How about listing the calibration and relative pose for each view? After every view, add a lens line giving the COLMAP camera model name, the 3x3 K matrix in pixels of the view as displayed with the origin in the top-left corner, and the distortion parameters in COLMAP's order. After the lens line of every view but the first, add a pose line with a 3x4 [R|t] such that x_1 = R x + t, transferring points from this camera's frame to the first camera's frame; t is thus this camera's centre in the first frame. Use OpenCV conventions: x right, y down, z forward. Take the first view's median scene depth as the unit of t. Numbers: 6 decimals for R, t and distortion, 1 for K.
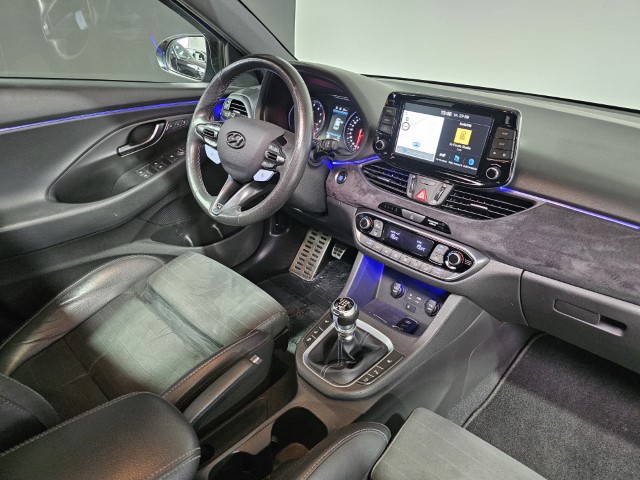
lens RADIAL K [[425.9, 0, 321.2], [0, 425.9, 237.2], [0, 0, 1]] dist [-0.010795, -0.009703]
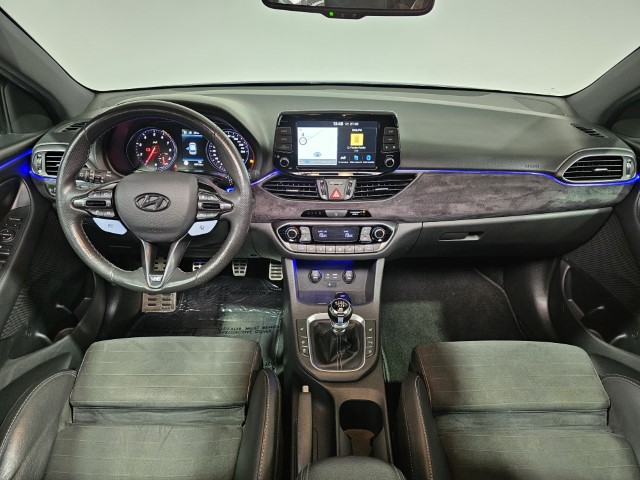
lens RADIAL K [[425.9, 0, 321.3], [0, 425.9, 242.6], [0, 0, 1]] dist [-0.010795, -0.009703]
pose [[0.714236, -0.388899, 0.581914, -0.545631], [0.330931, 0.920257, 0.208834, -0.239380], [-0.616726, 0.043417, 0.785980, 0.095572]]
